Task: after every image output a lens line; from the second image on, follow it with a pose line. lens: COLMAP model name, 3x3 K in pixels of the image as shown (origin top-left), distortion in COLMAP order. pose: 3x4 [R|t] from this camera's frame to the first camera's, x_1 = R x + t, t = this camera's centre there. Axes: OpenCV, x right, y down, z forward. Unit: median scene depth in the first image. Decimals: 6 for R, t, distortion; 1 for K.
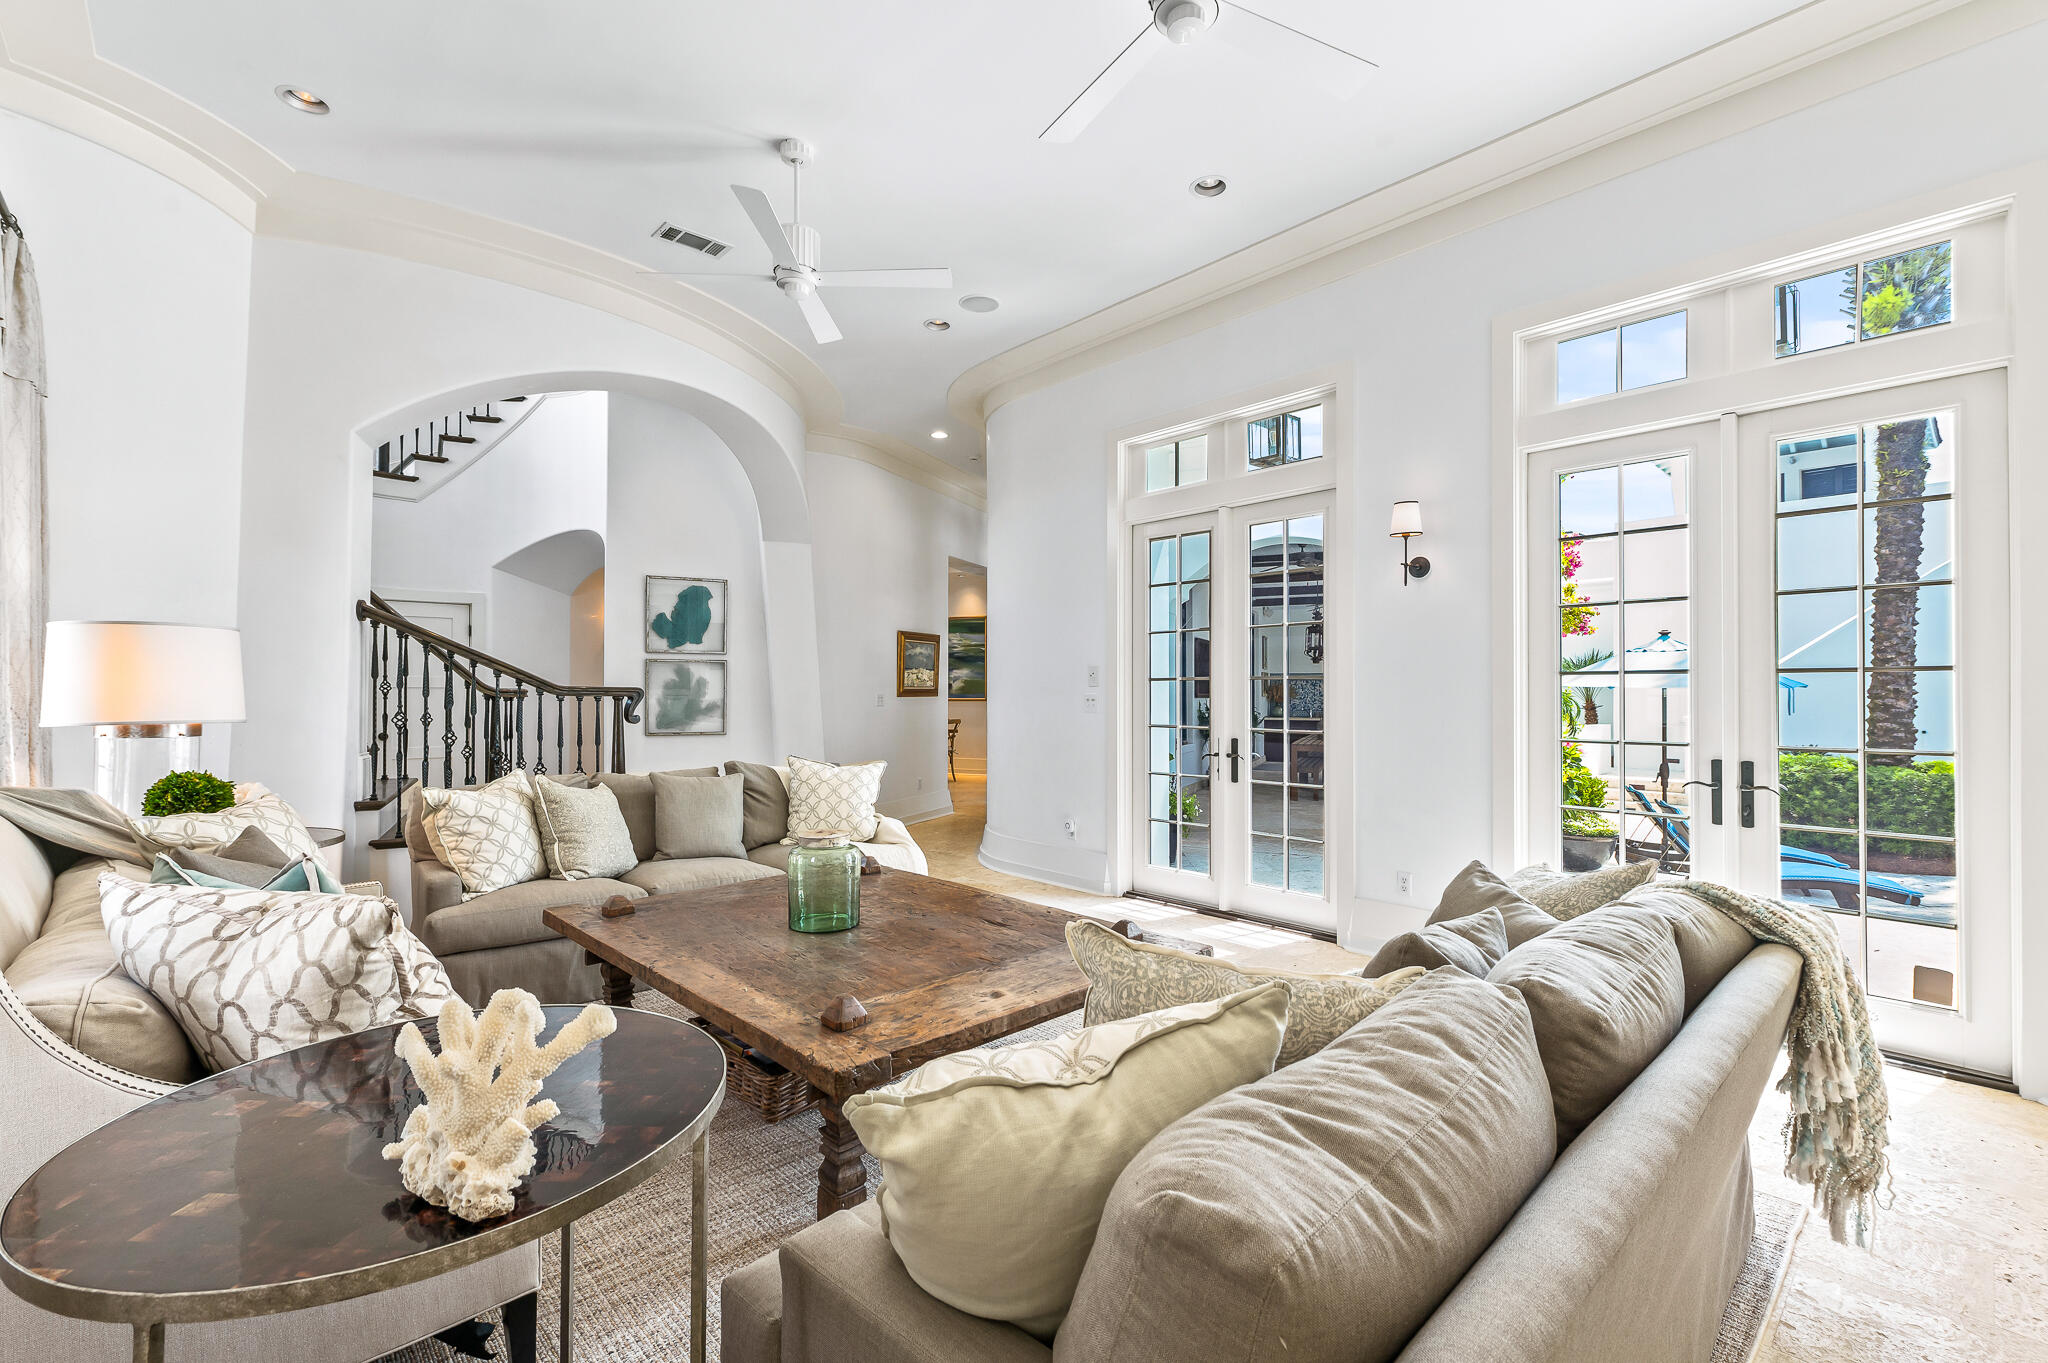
lens RADIAL K [[907.9, 0, 1026.0], [0, 907.9, 684.7], [0, 0, 1]] dist [-0.002256, -0.000182]
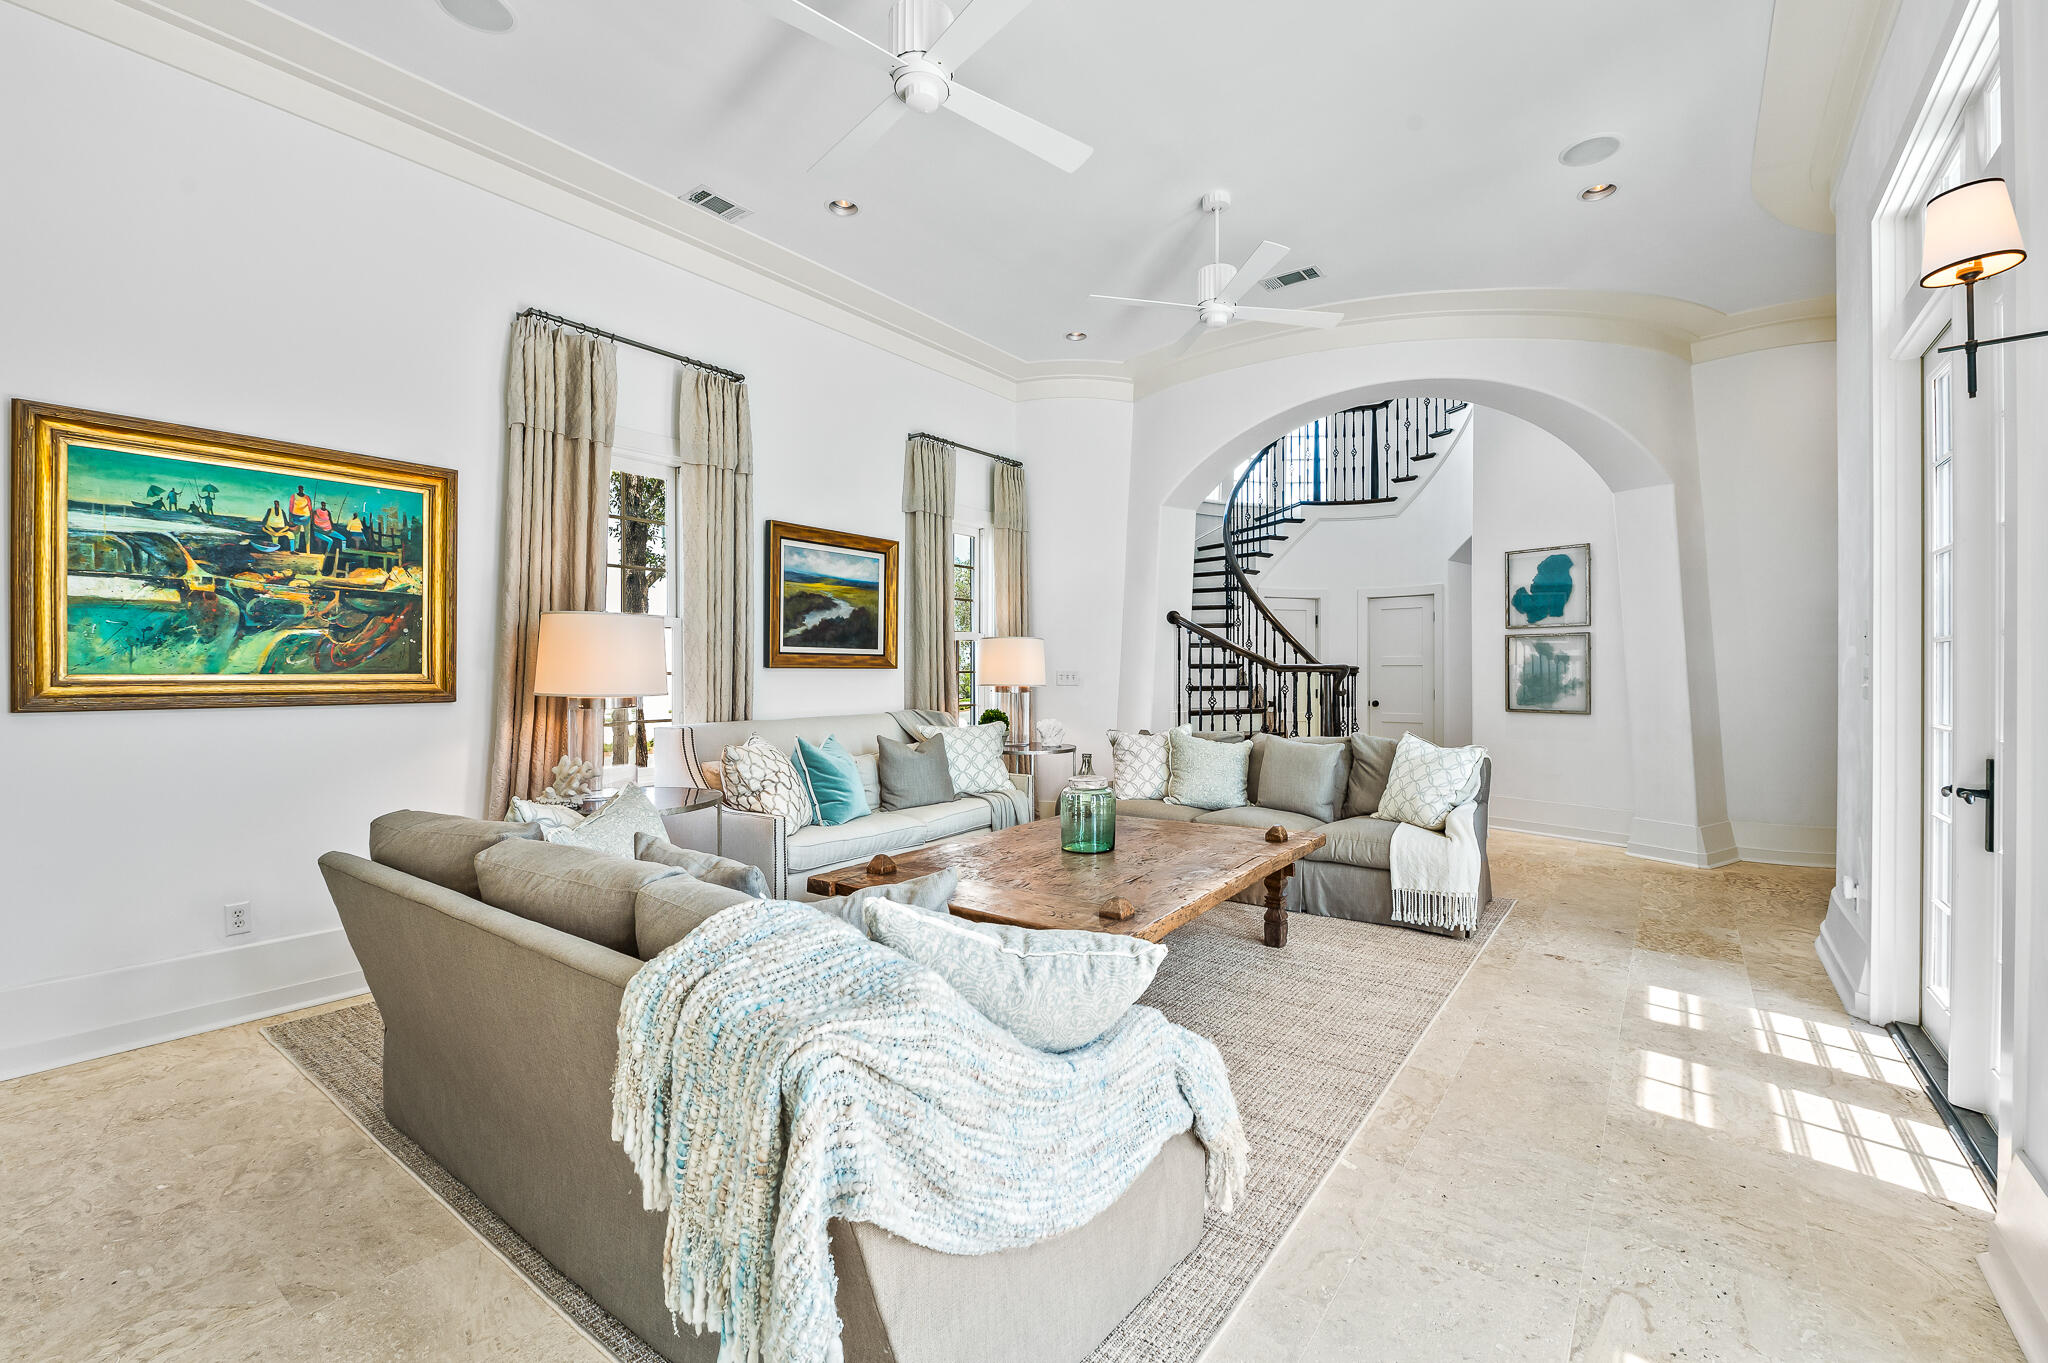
lens RADIAL K [[870.7, 0, 1026.3], [0, 870.7, 675.4], [0, 0, 1]] dist [-0.005138, -0.000811]
pose [[0.160138, 0.003254, -0.987089, 0.442815], [0.012838, 0.999903, 0.005379, 0.004483], [0.987011, -0.013533, 0.160080, 0.314449]]
